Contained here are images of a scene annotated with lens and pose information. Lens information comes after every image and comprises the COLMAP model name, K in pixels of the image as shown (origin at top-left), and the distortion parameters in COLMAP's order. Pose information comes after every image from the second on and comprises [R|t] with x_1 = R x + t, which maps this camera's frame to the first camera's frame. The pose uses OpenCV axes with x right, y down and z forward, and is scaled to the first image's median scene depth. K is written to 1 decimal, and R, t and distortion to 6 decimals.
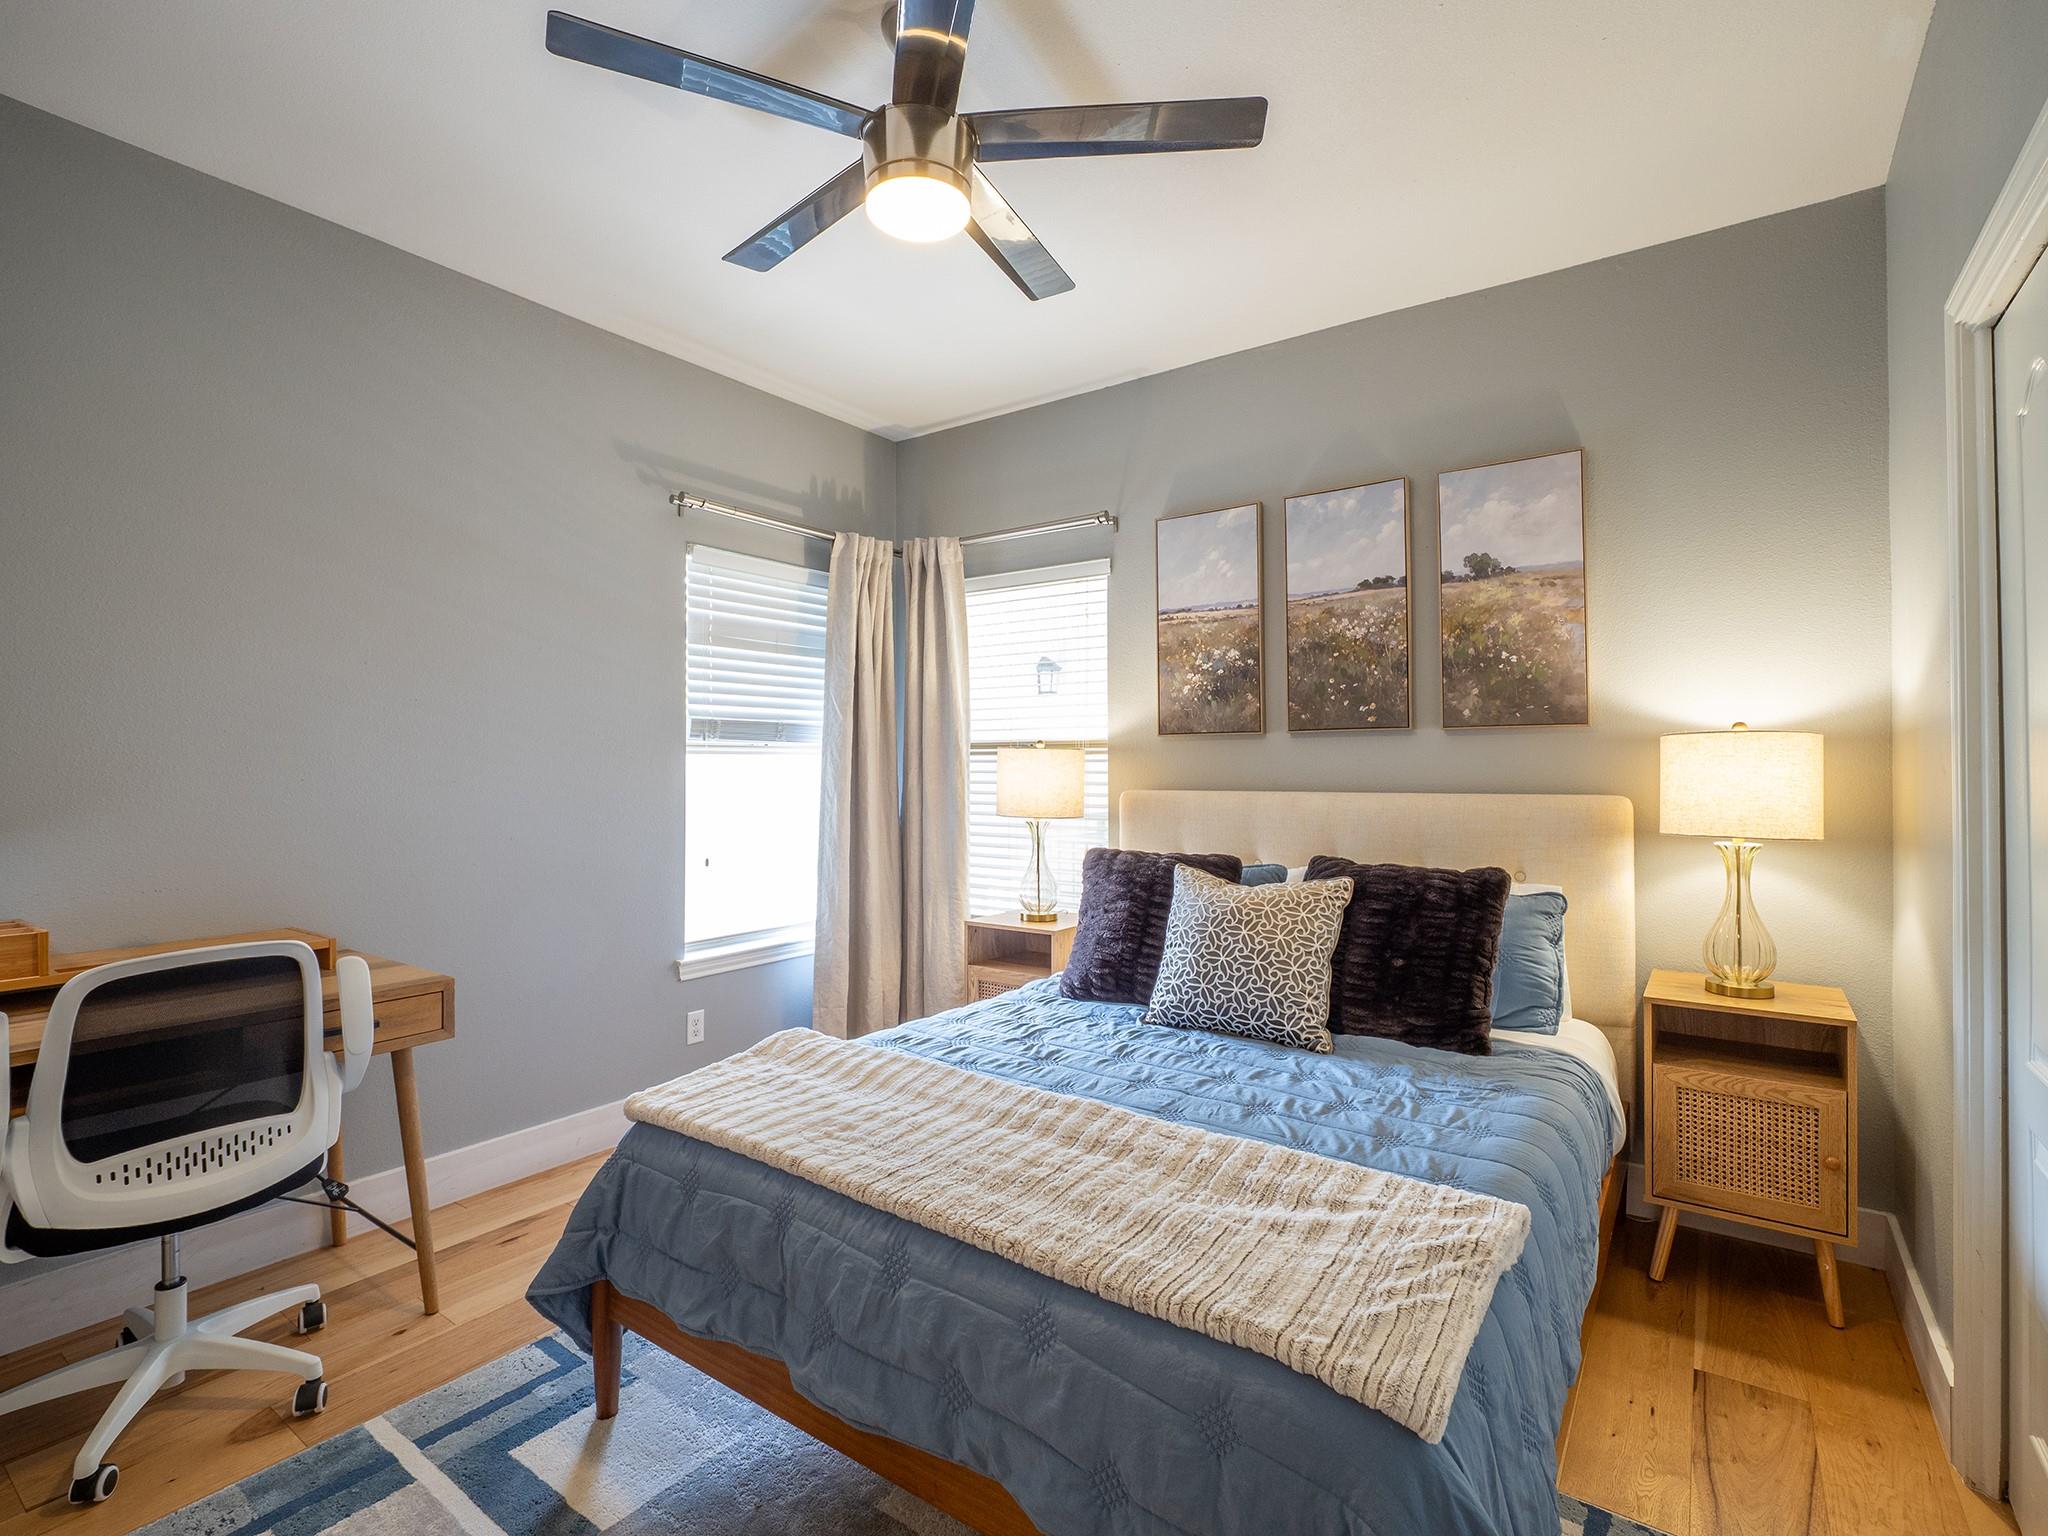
lens RADIAL K [[984.5, 0, 1011.7], [0, 984.5, 759.8], [0, 0, 1]] dist [-0.011379, -0.000154]
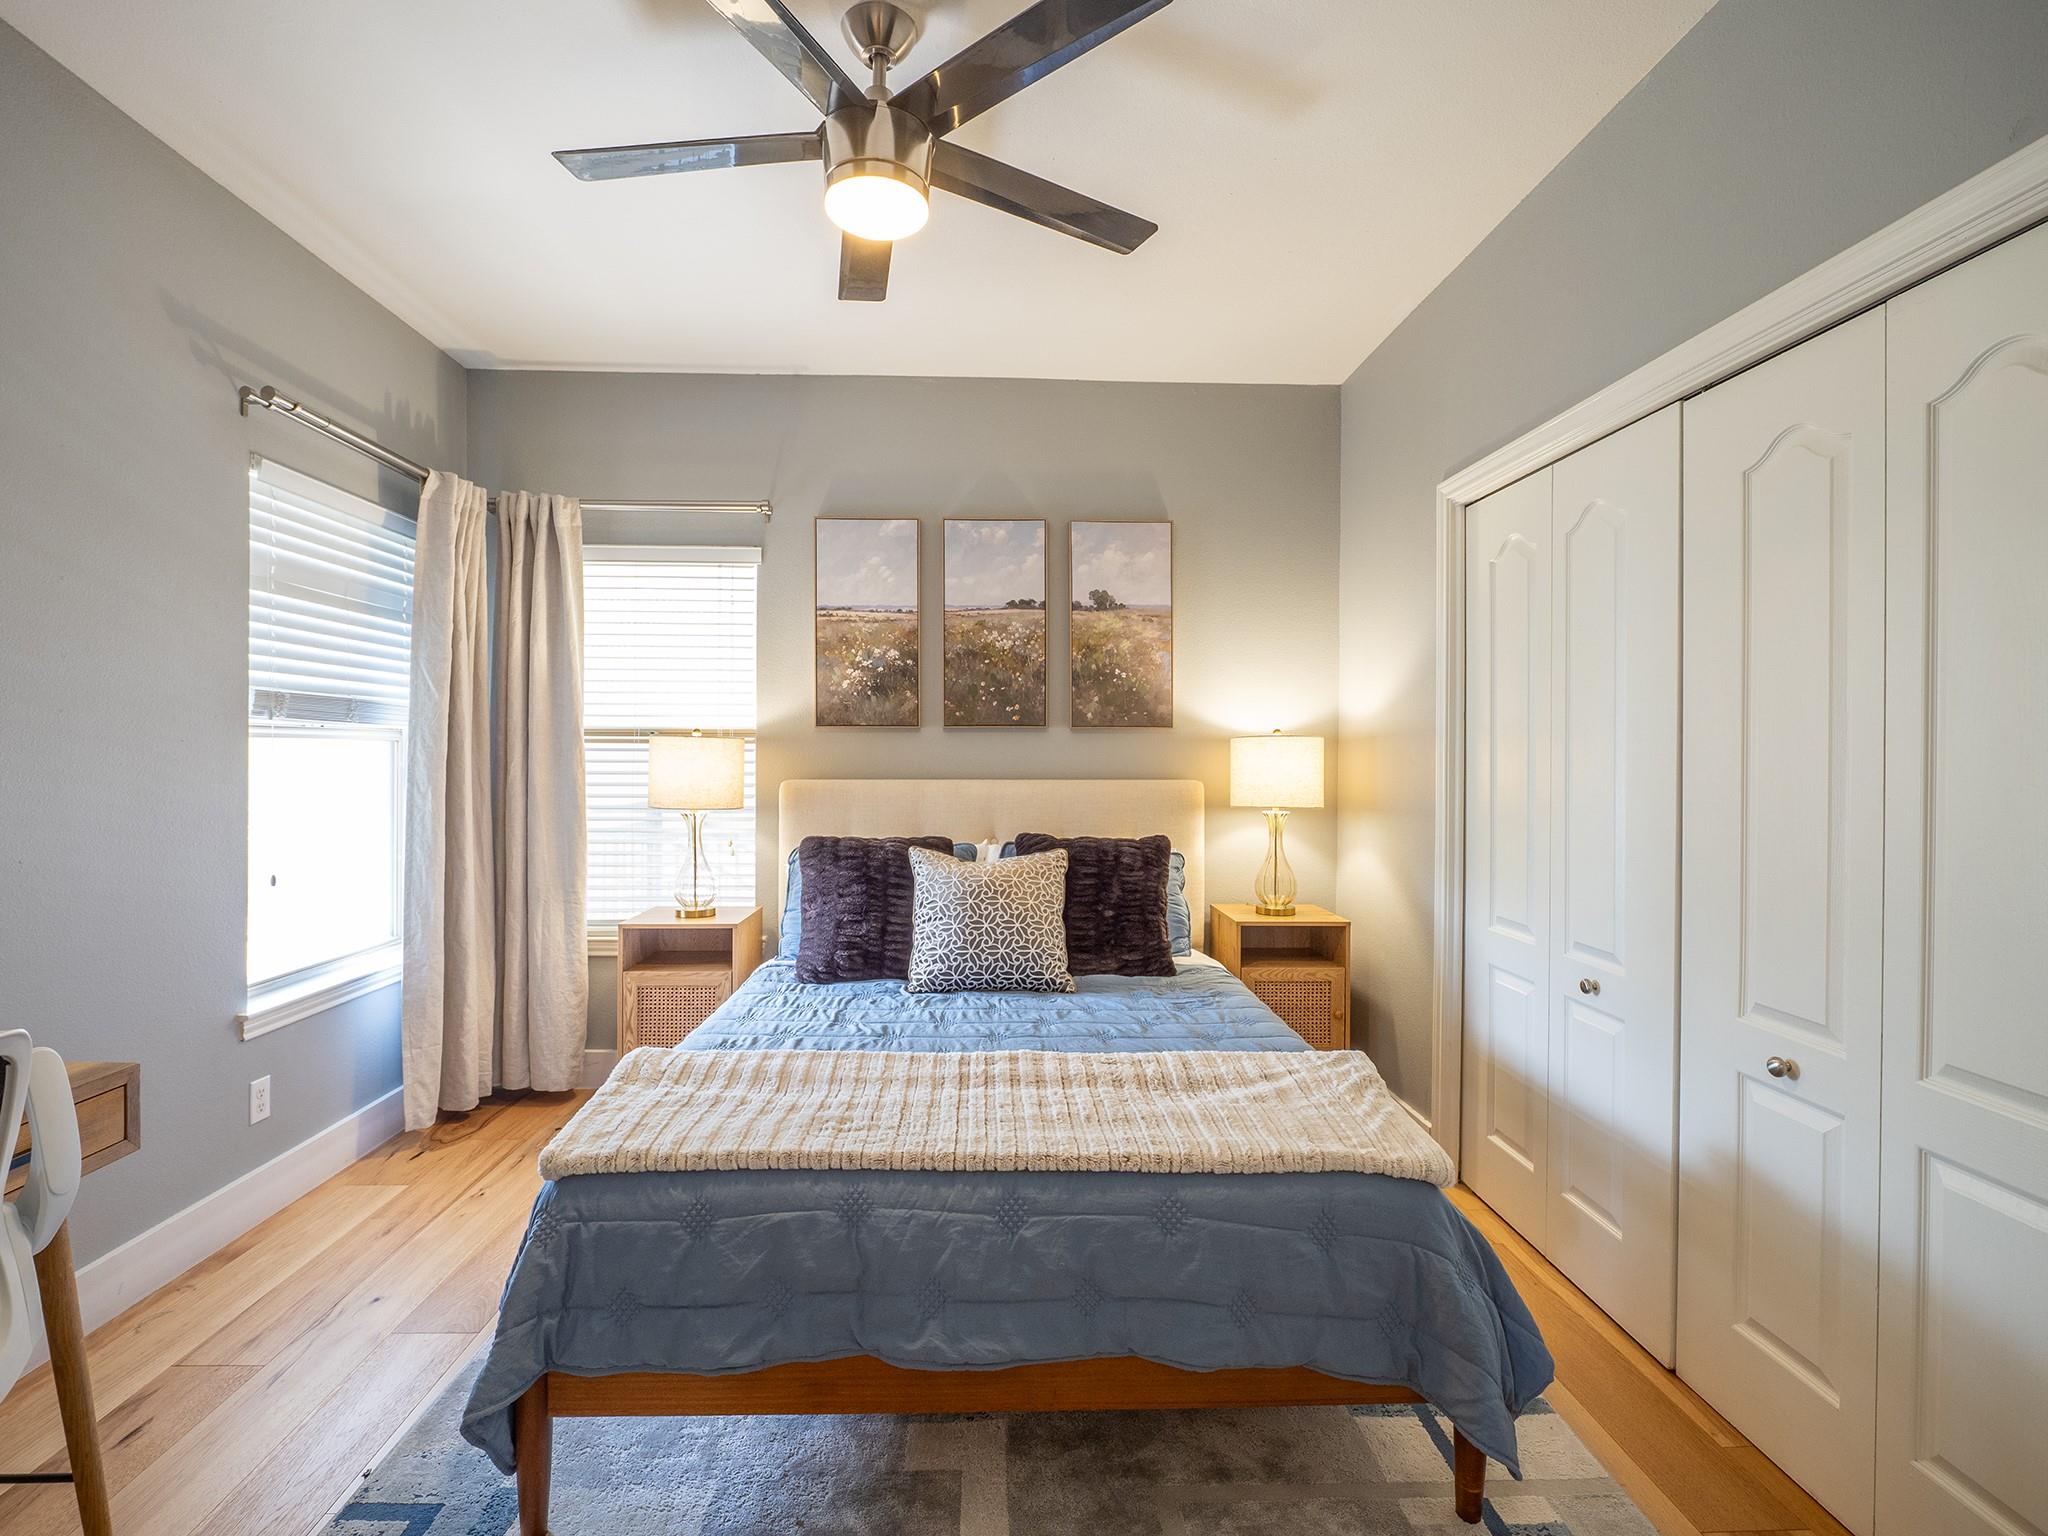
lens RADIAL K [[984.5, 0, 1012.1], [0, 984.5, 764.4], [0, 0, 1]] dist [-0.011379, -0.000154]
pose [[0.785349, -0.000609, 0.619053, -0.419000], [-0.010405, 0.999845, 0.014183, -0.002367], [-0.618966, -0.017580, 0.785221, 0.073431]]
